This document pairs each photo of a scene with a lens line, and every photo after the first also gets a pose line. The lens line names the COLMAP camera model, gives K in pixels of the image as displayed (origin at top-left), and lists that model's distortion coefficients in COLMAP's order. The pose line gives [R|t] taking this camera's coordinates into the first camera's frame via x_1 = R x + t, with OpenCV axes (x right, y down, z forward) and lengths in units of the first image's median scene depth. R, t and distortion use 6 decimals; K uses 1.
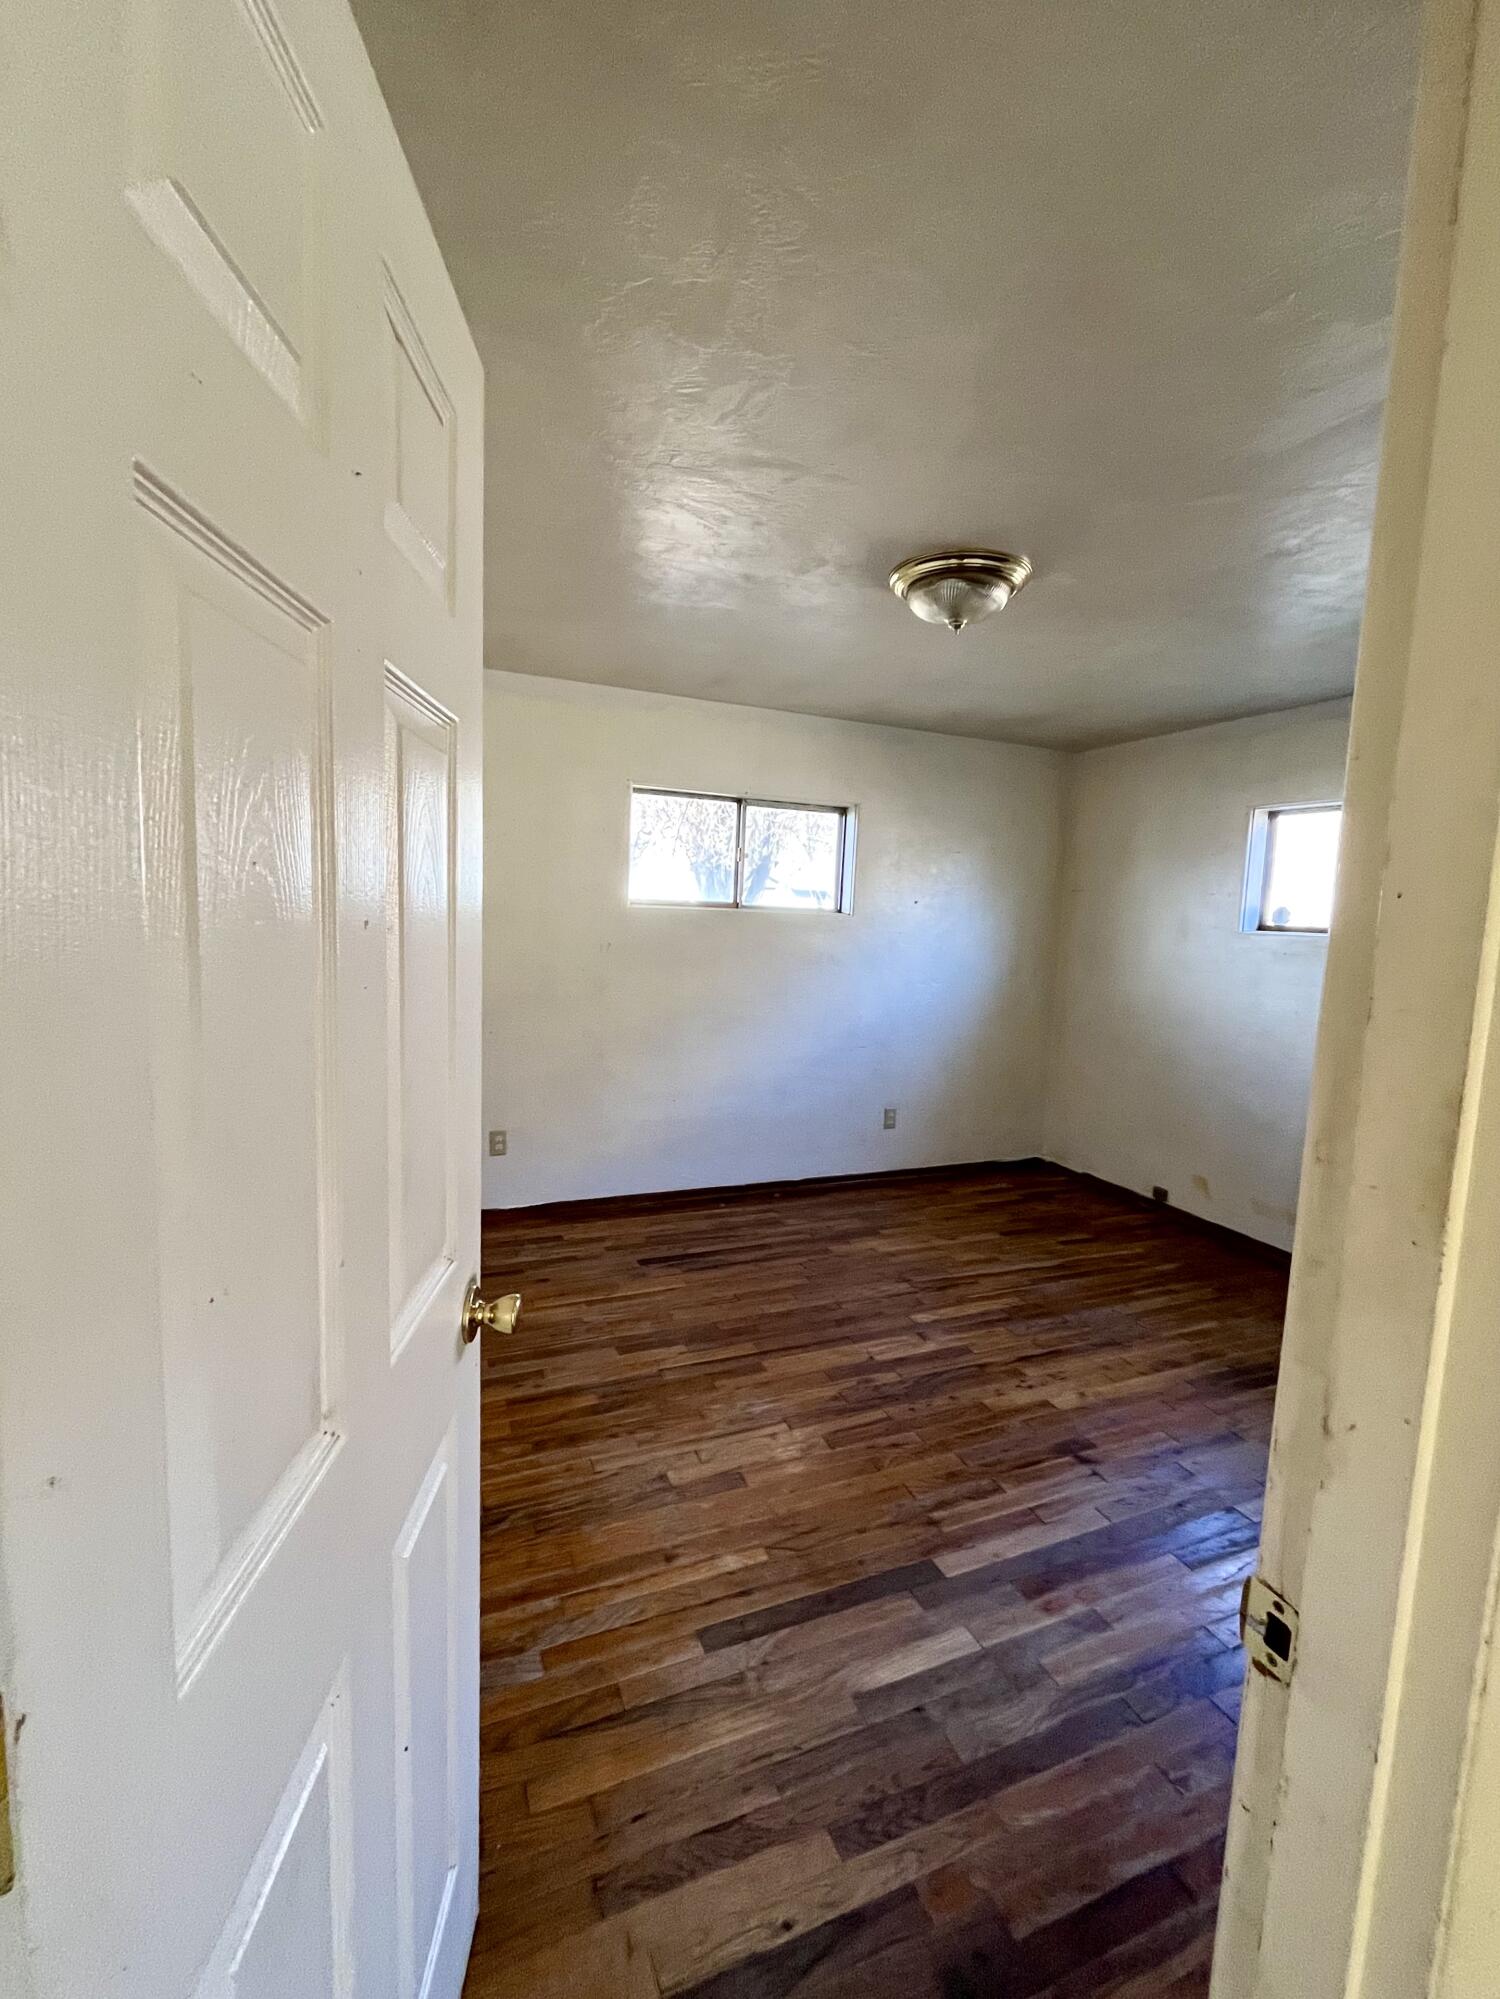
lens RADIAL K [[838.9, 0, 744.3], [0, 838.9, 999.4], [0, 0, 1]] dist [-0.000606, -0.000223]
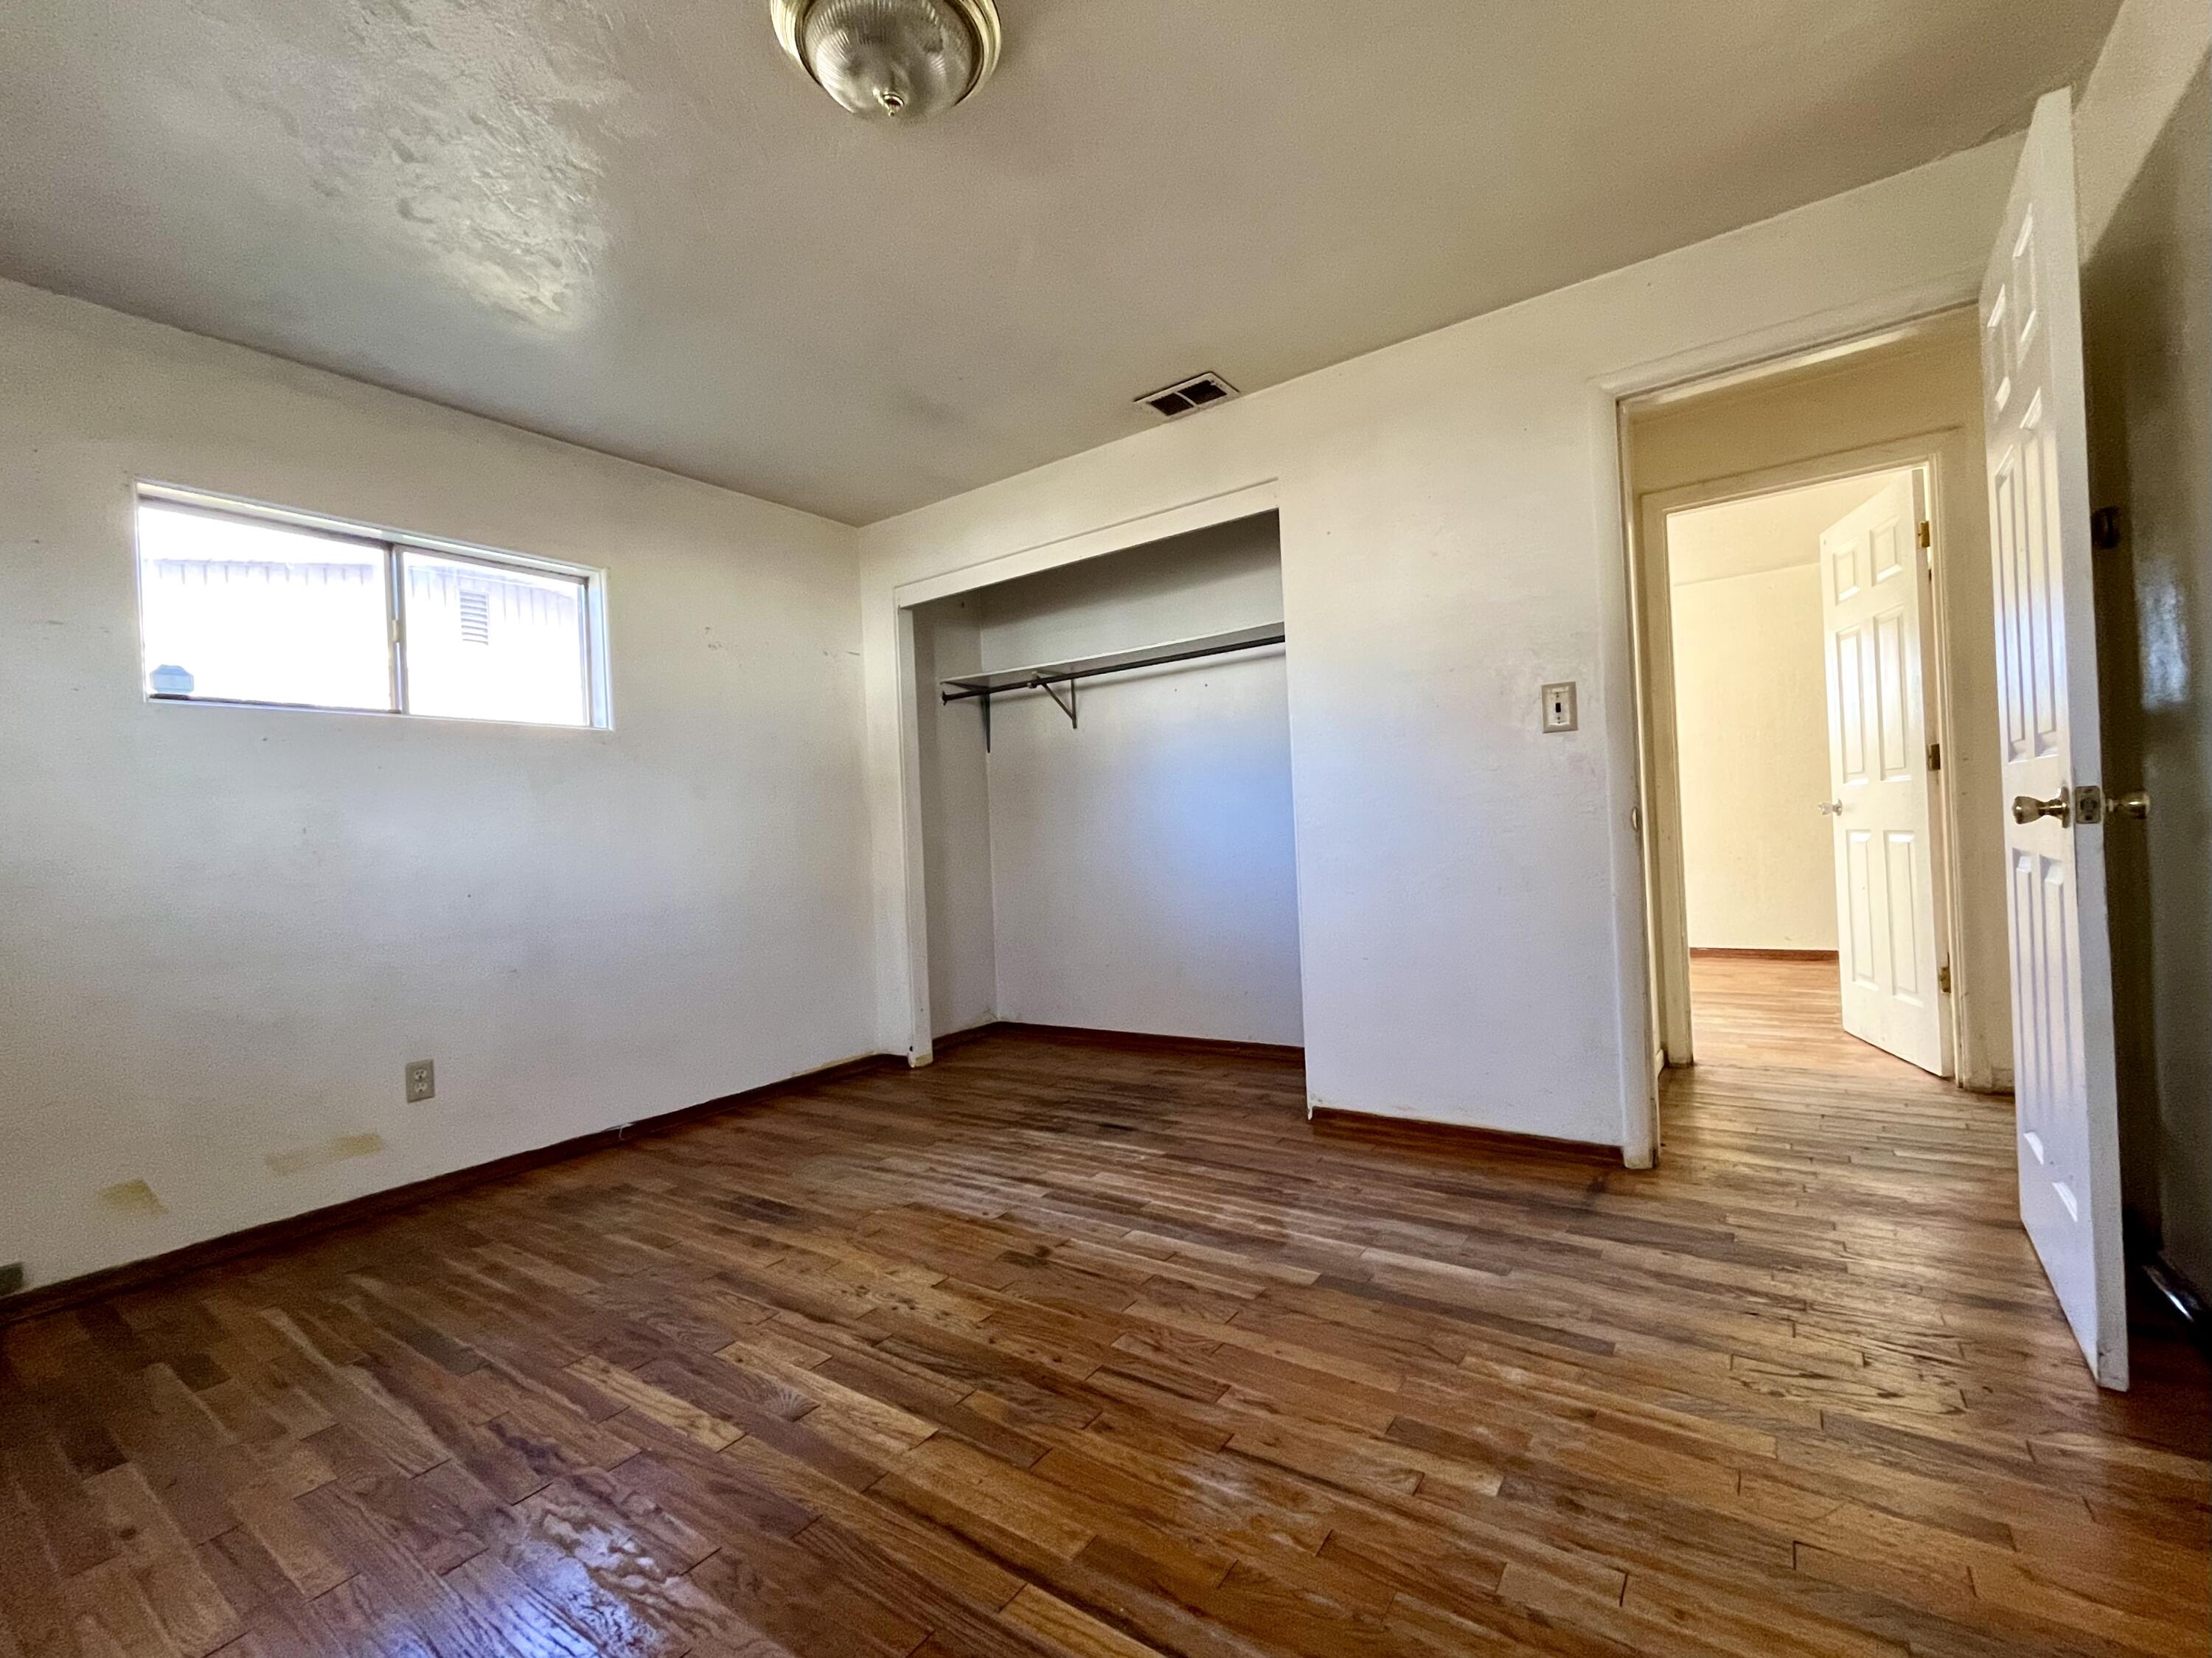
lens RADIAL K [[960.4, 0, 1102.9], [0, 960.4, 836.5], [0, 0, 1]] dist [-0.003377, 0.000327]
pose [[-0.534732, -0.010710, 0.844954, -0.288789], [0.121376, 0.988577, 0.089344, 0.029928], [-0.836259, 0.150333, -0.527324, 0.891192]]
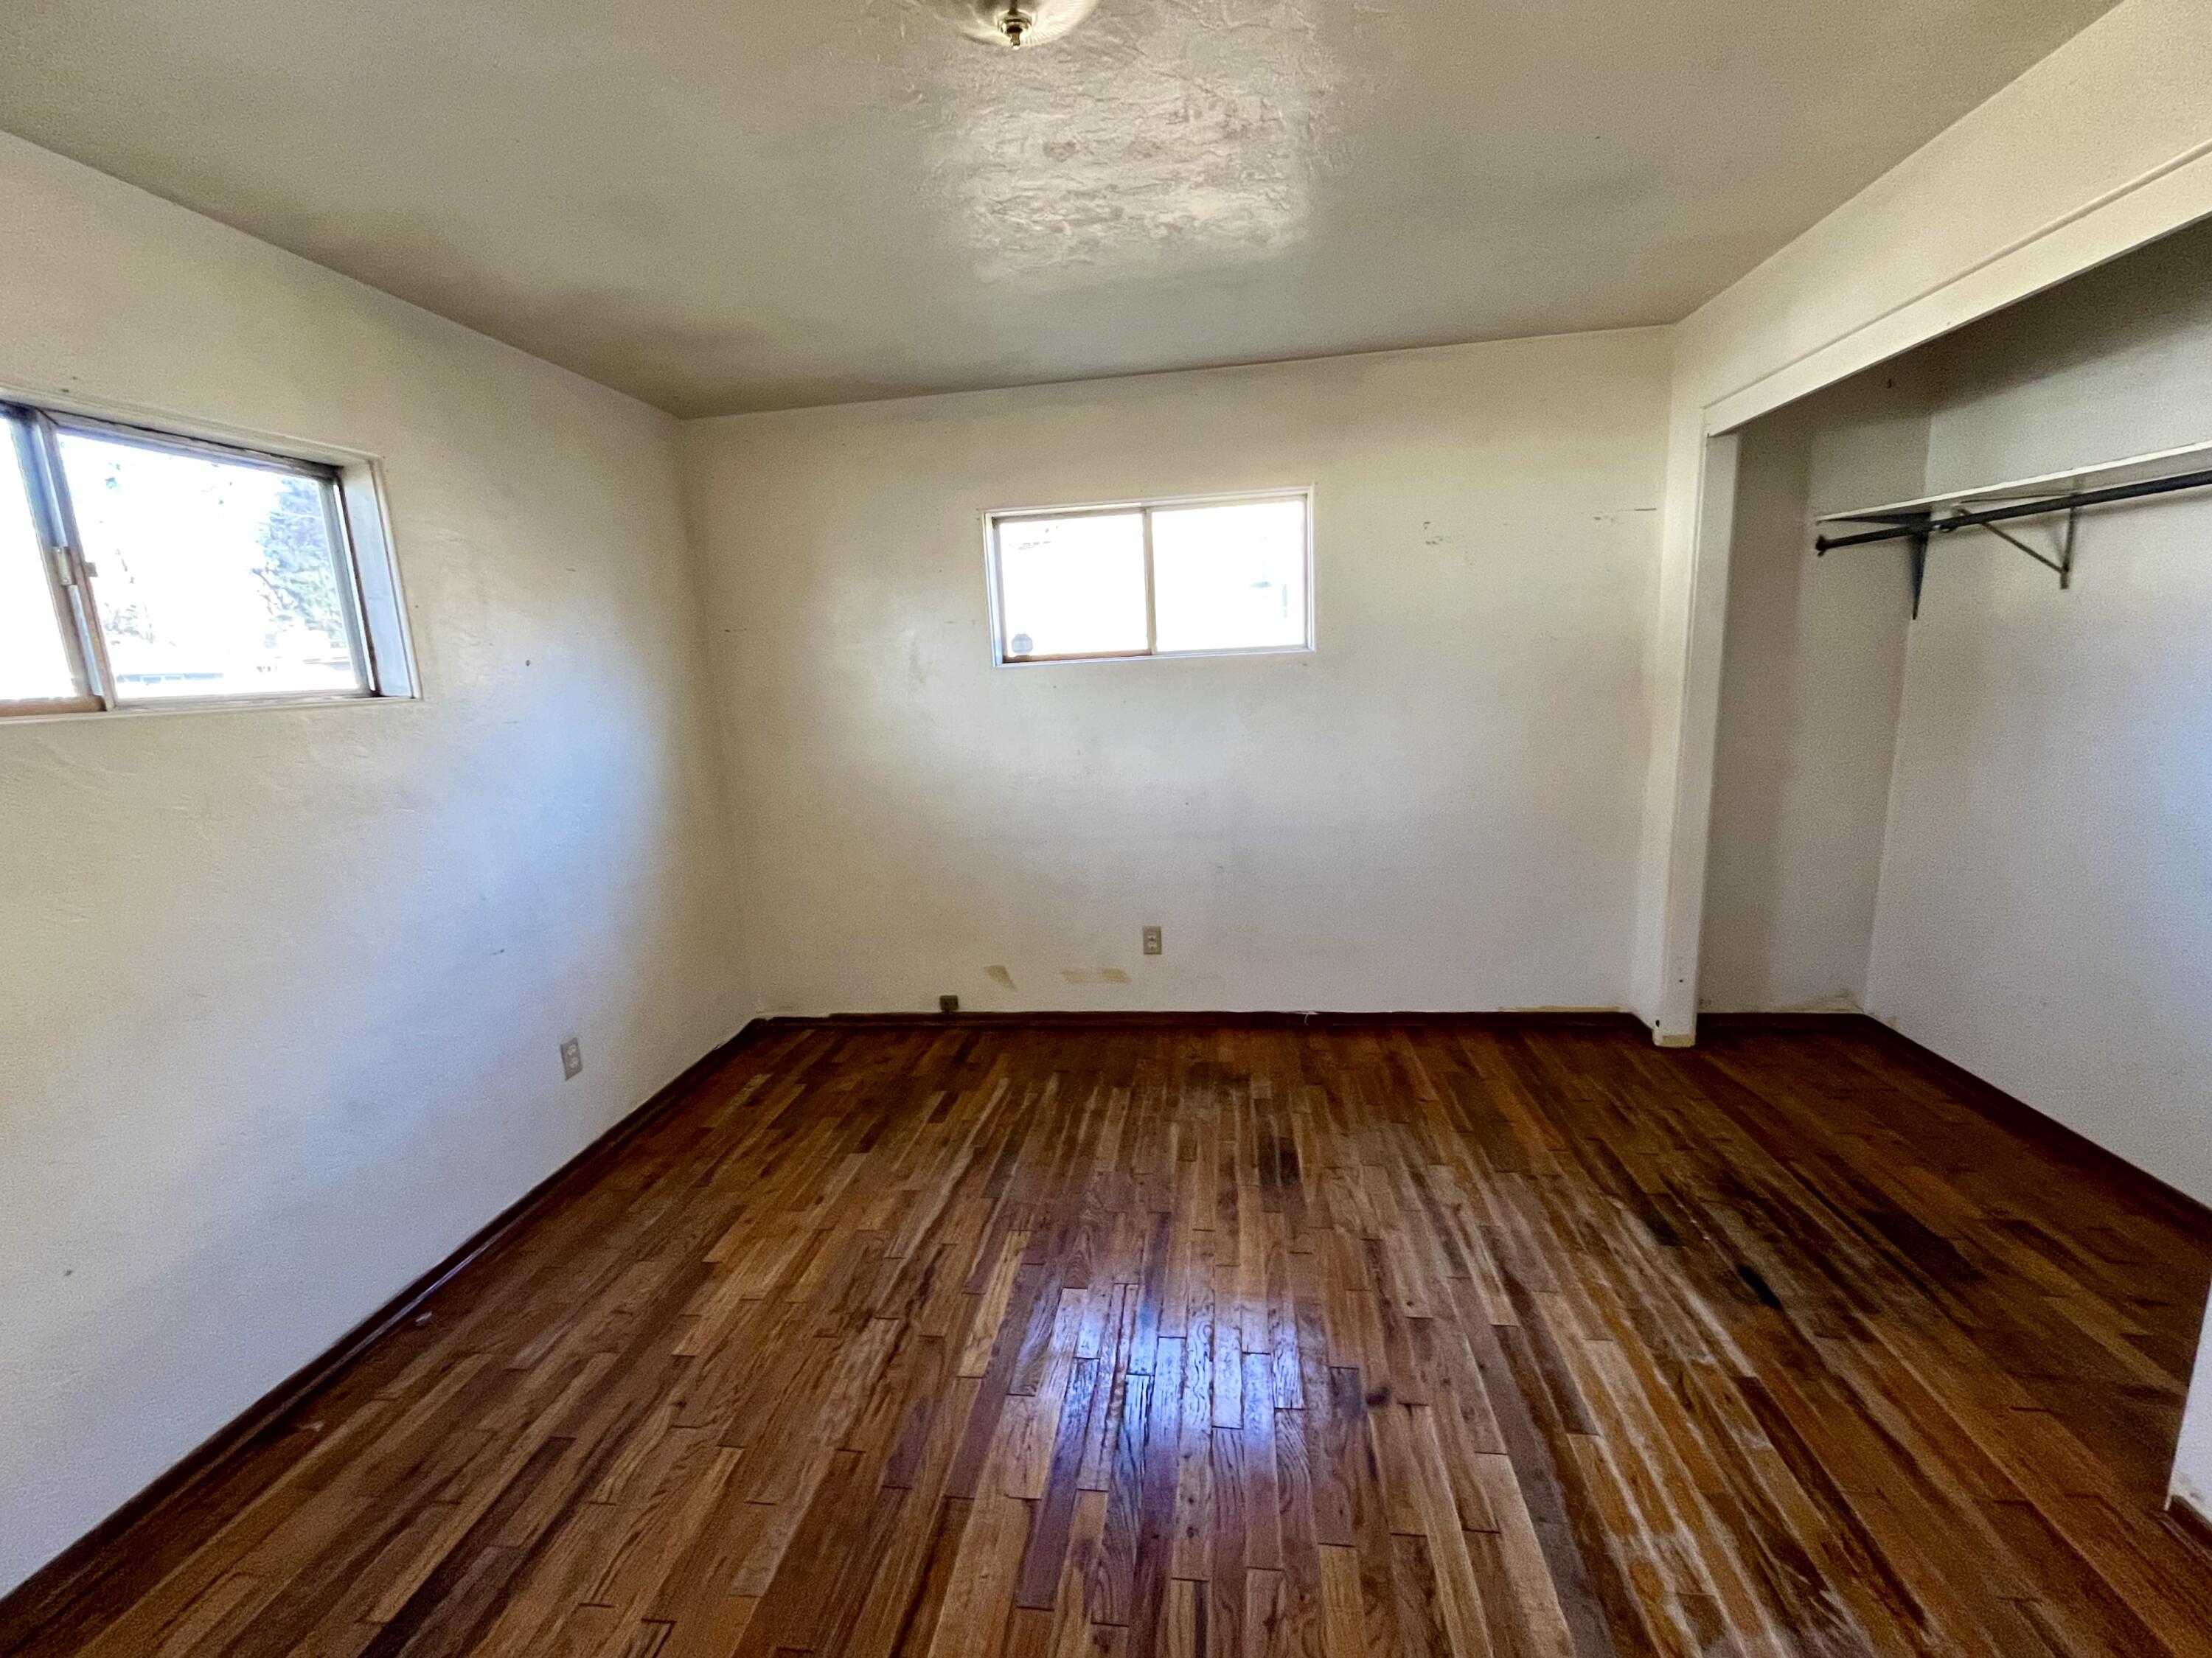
lens RADIAL K [[939.2, 0, 1095.8], [0, 939.2, 831.2], [0, 0, 1]] dist [0.000799, -0.000400]
pose [[0.500359, -0.222772, 0.836668, -0.179111], [0.164641, 0.973182, 0.160658, -0.059529], [-0.850020, 0.057363, 0.523617, 0.480013]]
